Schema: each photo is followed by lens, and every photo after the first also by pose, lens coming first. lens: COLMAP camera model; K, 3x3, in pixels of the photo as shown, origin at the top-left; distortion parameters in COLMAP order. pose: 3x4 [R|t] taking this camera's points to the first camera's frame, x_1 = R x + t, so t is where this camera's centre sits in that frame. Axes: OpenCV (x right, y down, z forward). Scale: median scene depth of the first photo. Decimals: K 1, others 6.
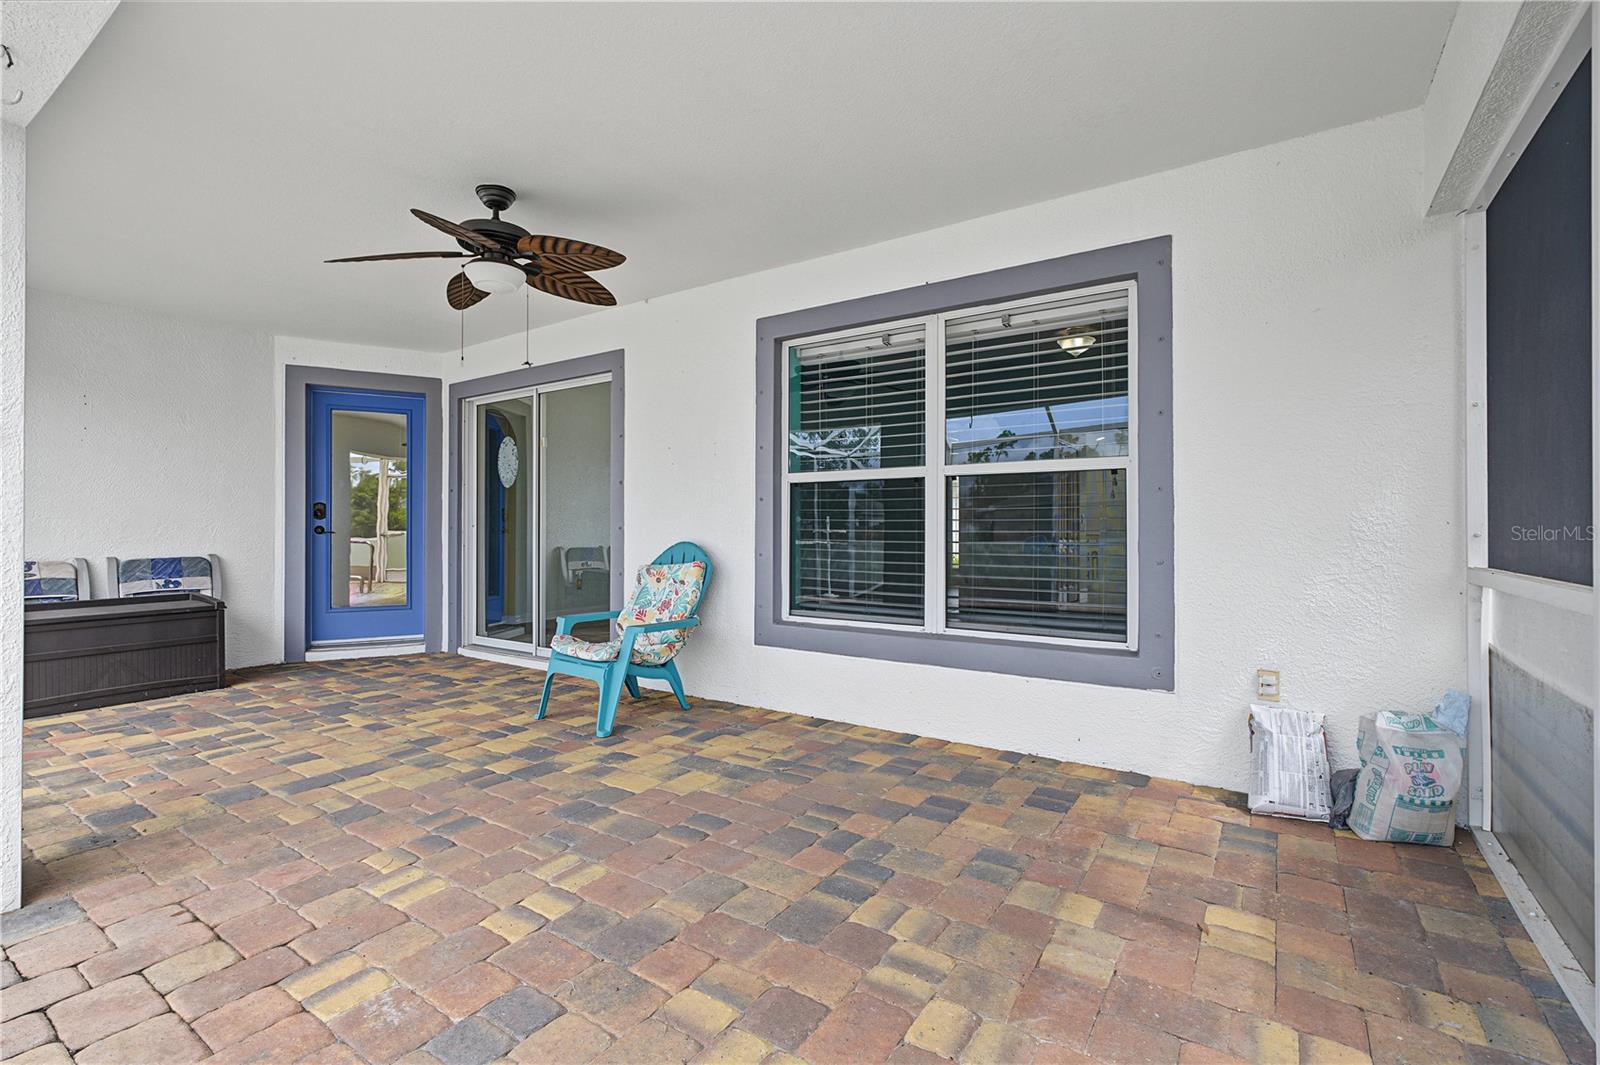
lens RADIAL K [[726.8, 0, 825.9], [0, 726.8, 533.8], [0, 0, 1]] dist [-0.009237, 0.003789]
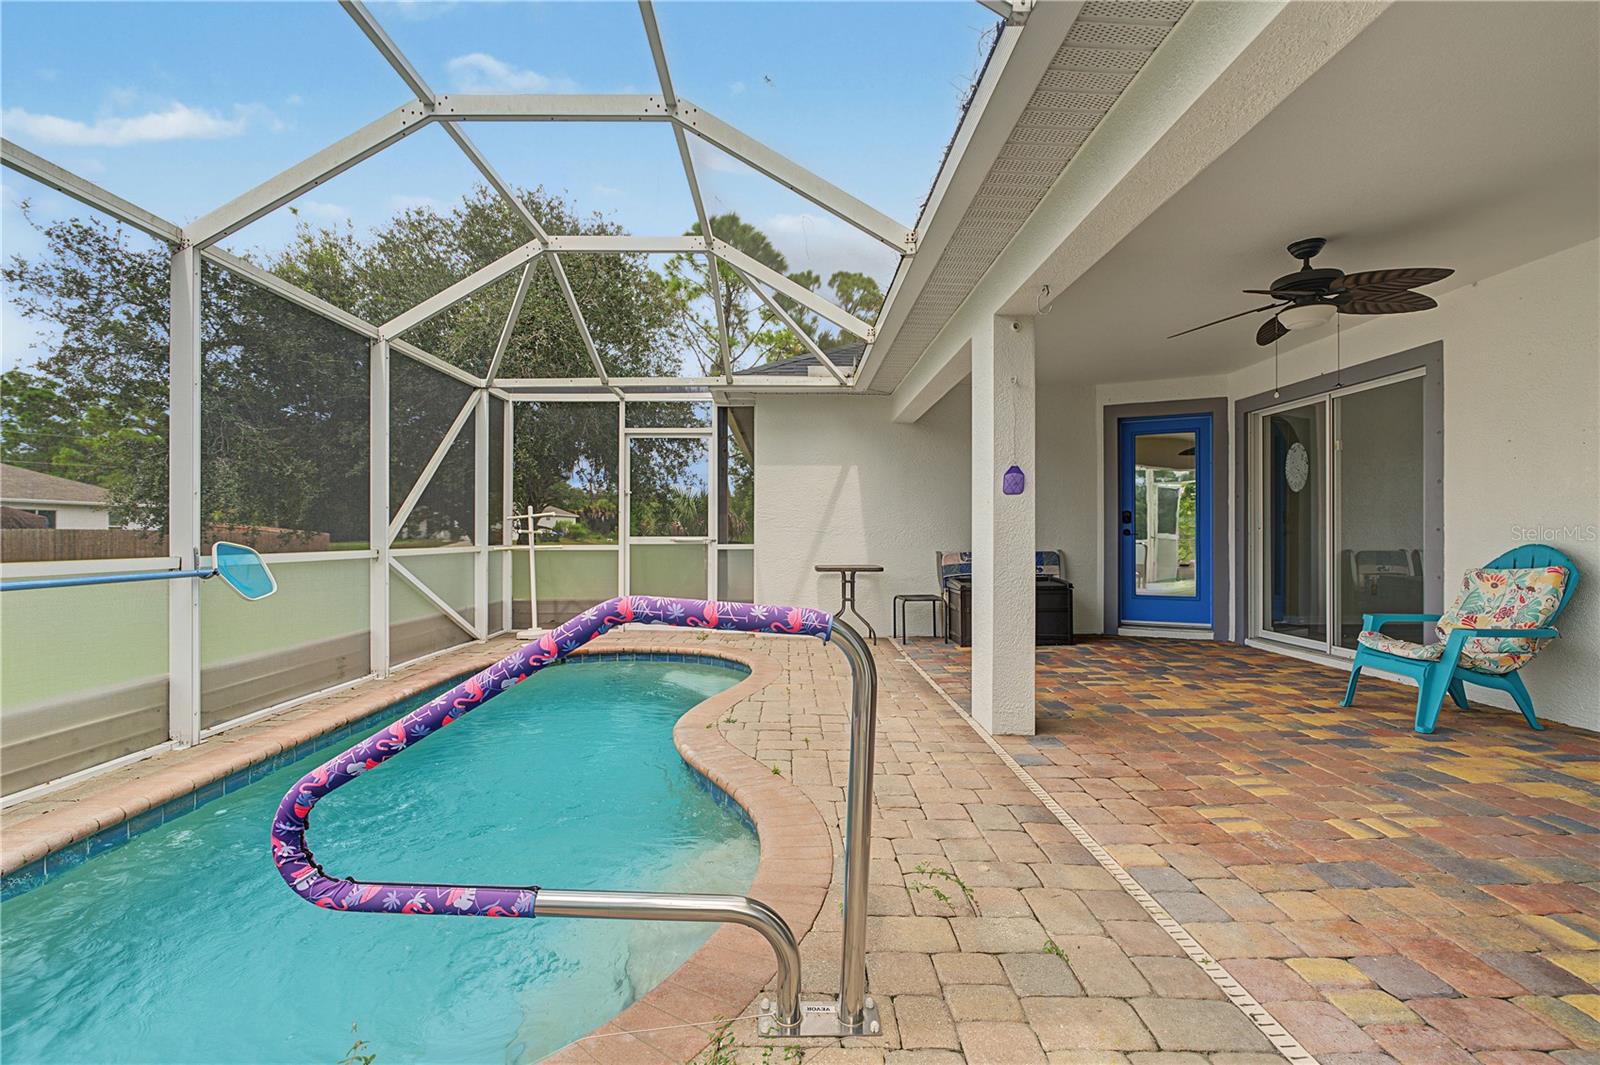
lens RADIAL K [[726.8, 0, 787.4], [0, 726.8, 530.1], [0, 0, 1]] dist [-0.009237, 0.003789]
pose [[0.547157, -0.005957, -0.837009, 0.059783], [-0.001683, 0.999965, -0.008217, 0.003828], [0.837028, 0.005904, 0.547128, -0.321714]]
